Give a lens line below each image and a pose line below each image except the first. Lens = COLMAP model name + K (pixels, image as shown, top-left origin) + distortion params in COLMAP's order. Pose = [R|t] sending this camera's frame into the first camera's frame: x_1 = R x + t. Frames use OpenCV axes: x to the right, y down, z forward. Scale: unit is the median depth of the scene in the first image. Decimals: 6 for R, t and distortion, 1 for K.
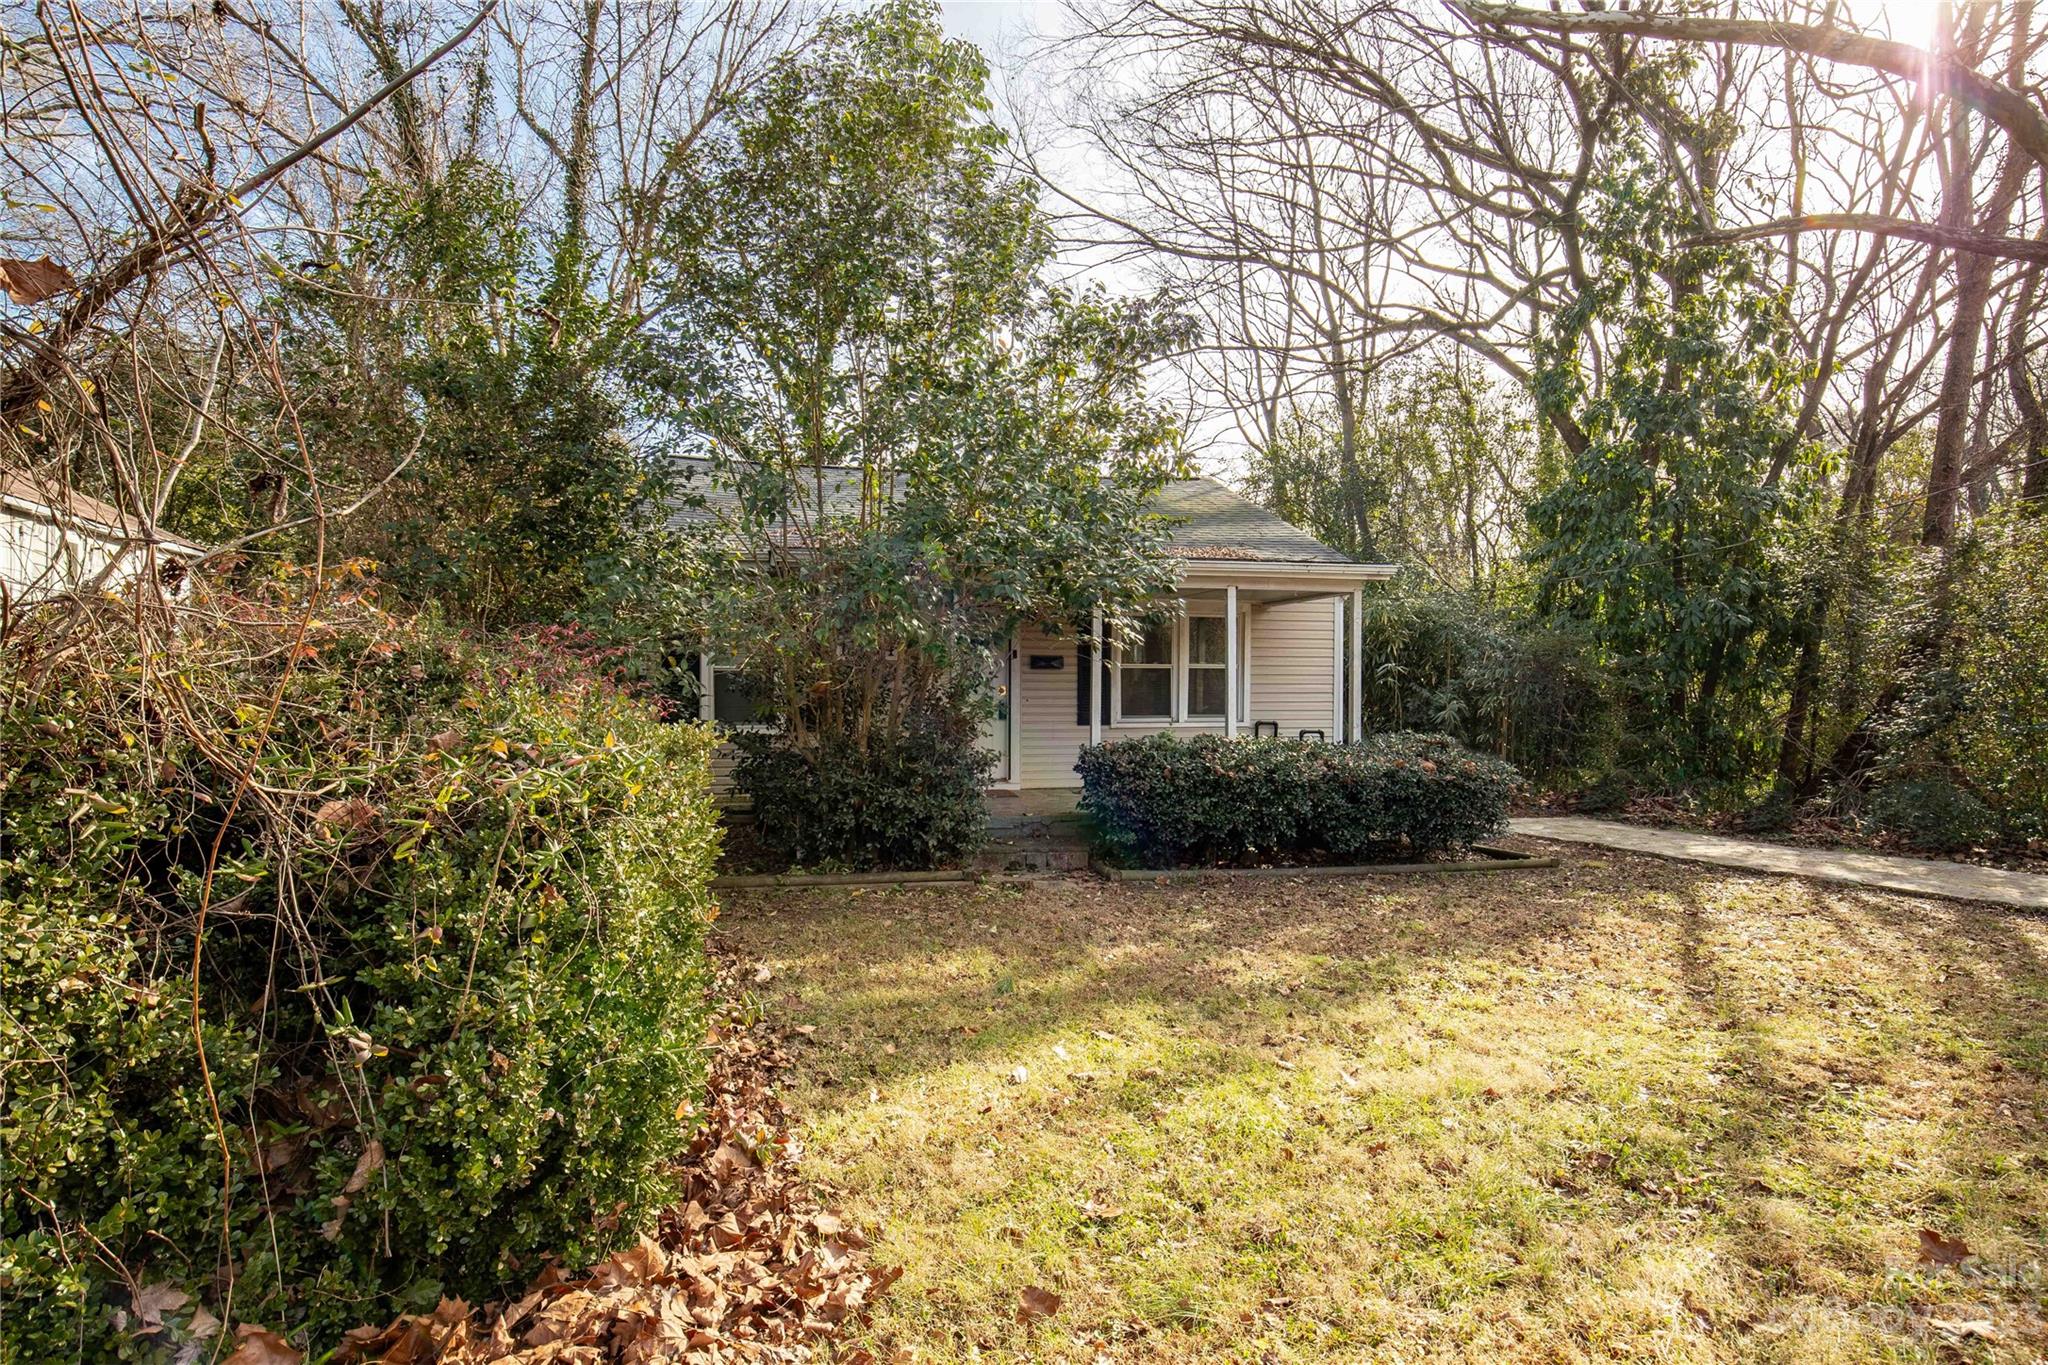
lens RADIAL K [[1147.0, 0, 1076.4], [0, 1147.0, 686.6], [0, 0, 1]] dist [0.006128, 0.000711]
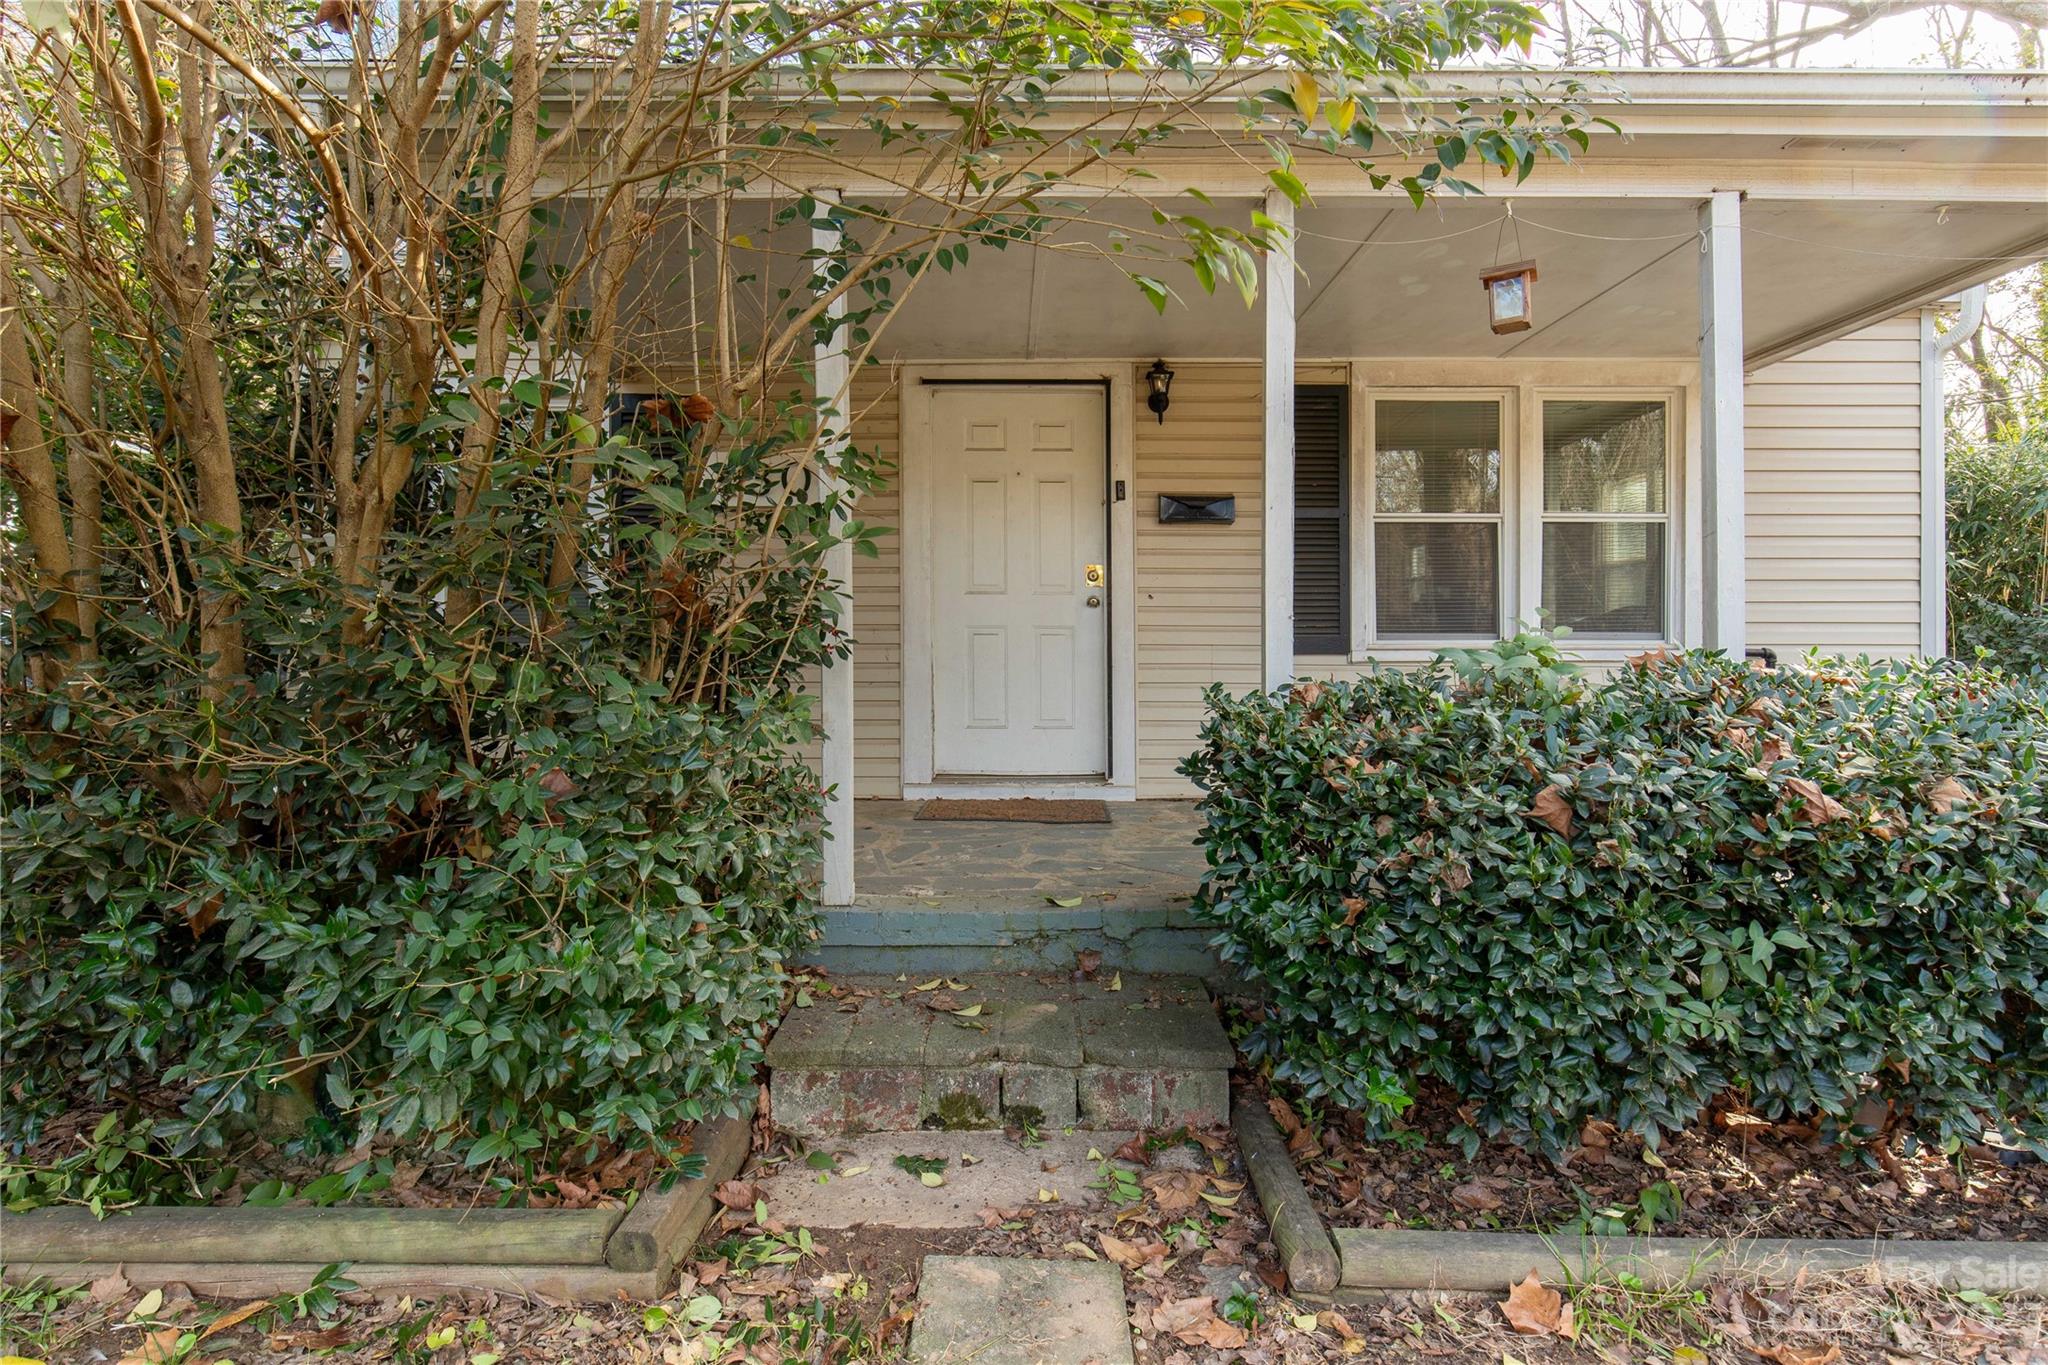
lens RADIAL K [[1147.0, 0, 1076.4], [0, 1147.0, 686.6], [0, 0, 1]] dist [0.006128, 0.000711]
pose [[0.972649, -0.000221, -0.232279, 0.030870], [0.006704, 0.999610, 0.027121, 0.033863], [0.232182, -0.027936, 0.972271, 0.569011]]
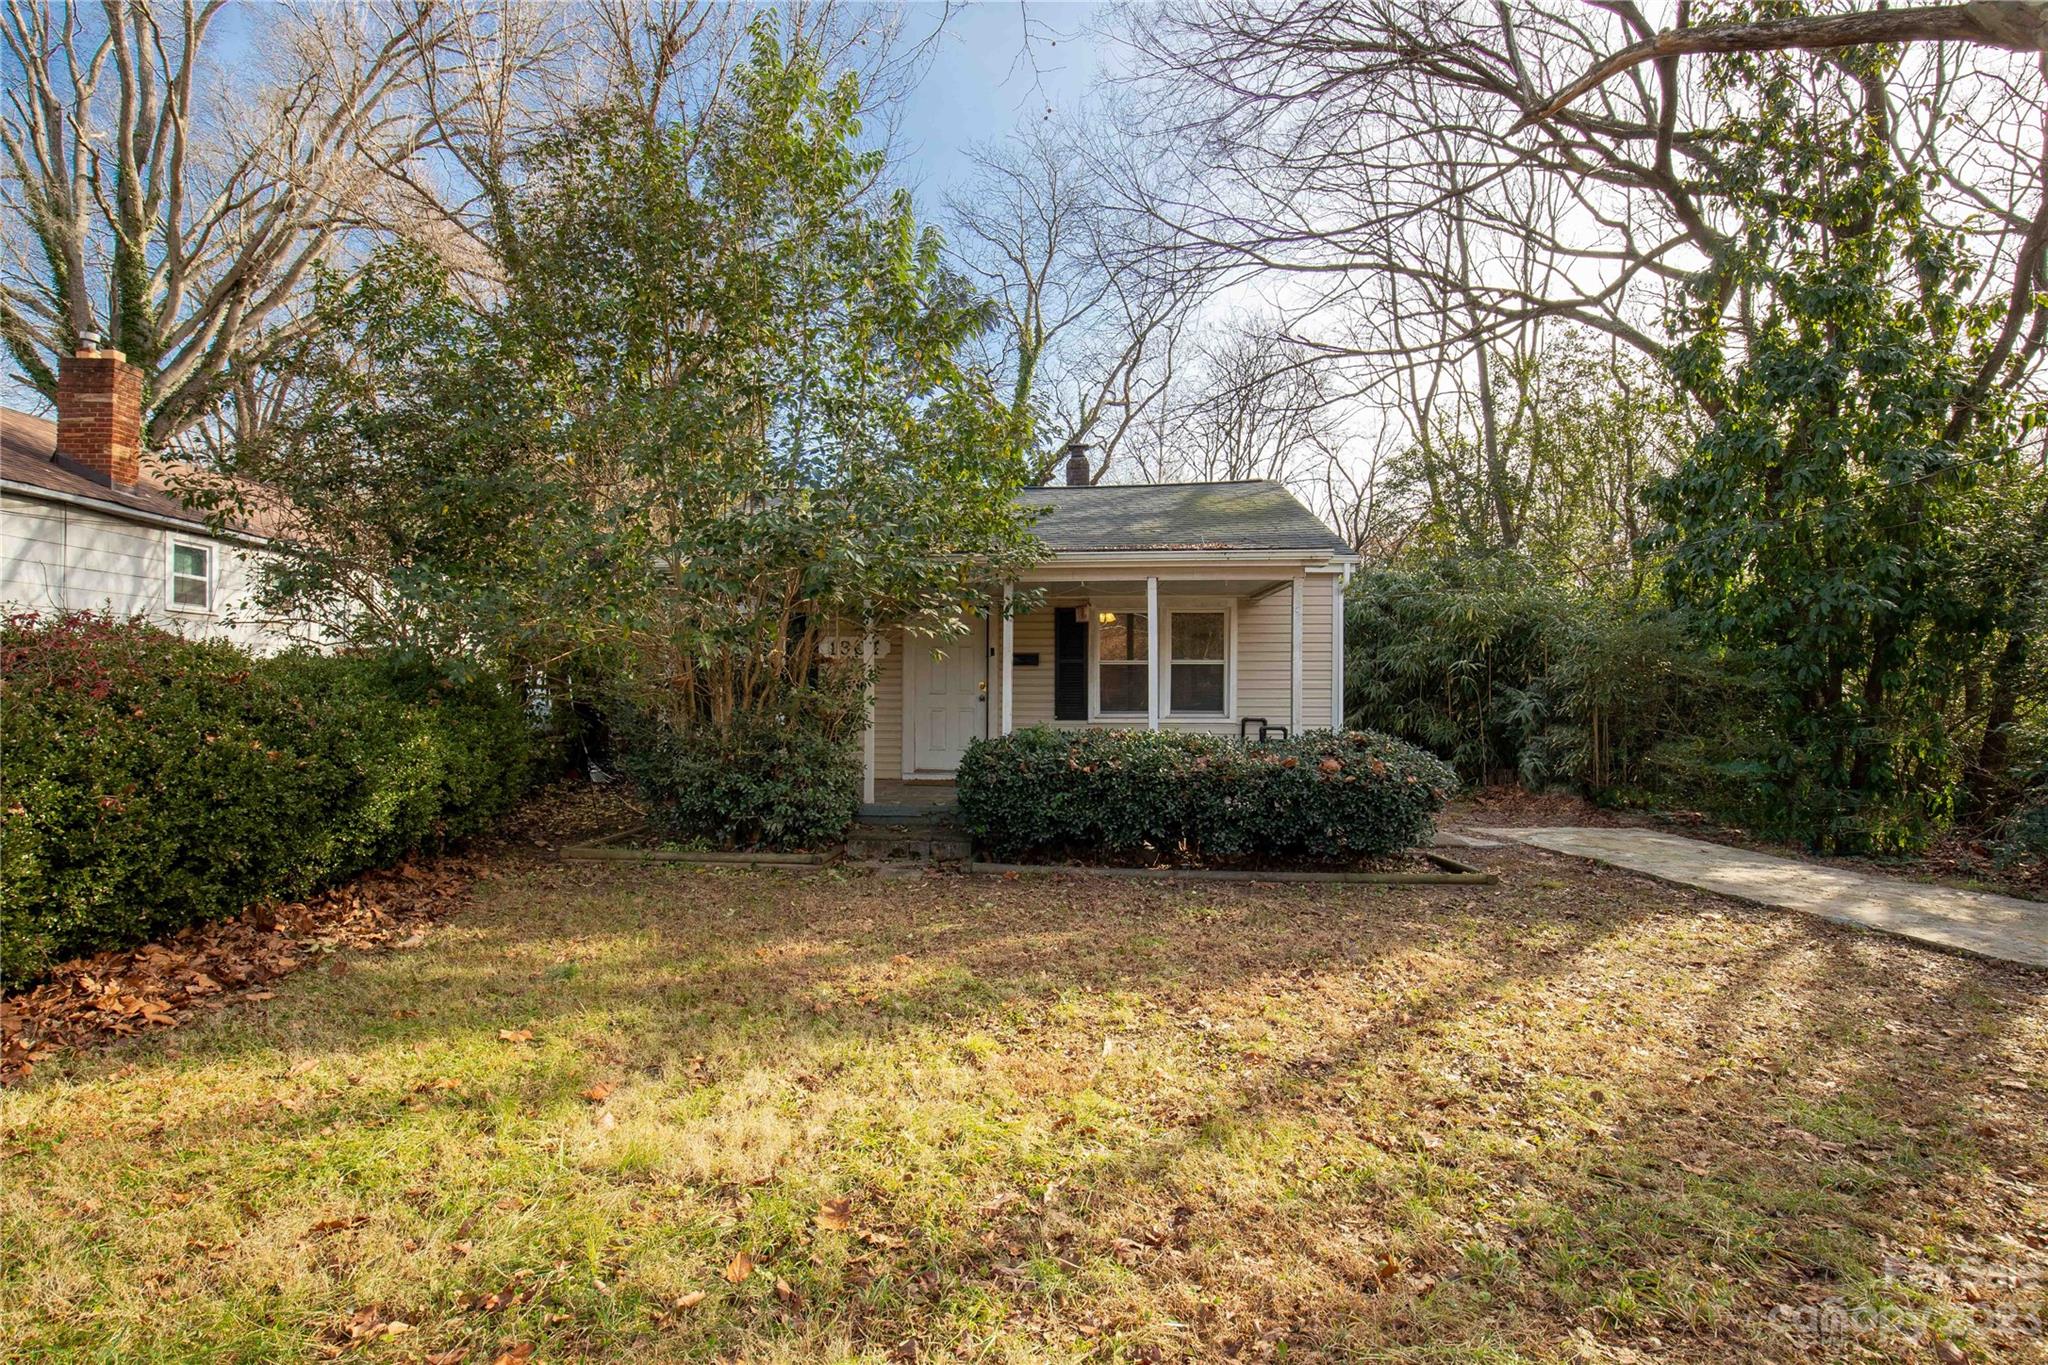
lens RADIAL K [[994.6, 0, 1024.0], [0, 994.6, 682.5], [0, 0, 1]] dist [-0.003653, -0.000496]
pose [[0.952234, -0.001644, -0.305364, 0.257479], [-0.000469, 0.999976, -0.006847, 0.006131], [0.305369, 0.006663, 0.952211, 0.134015]]
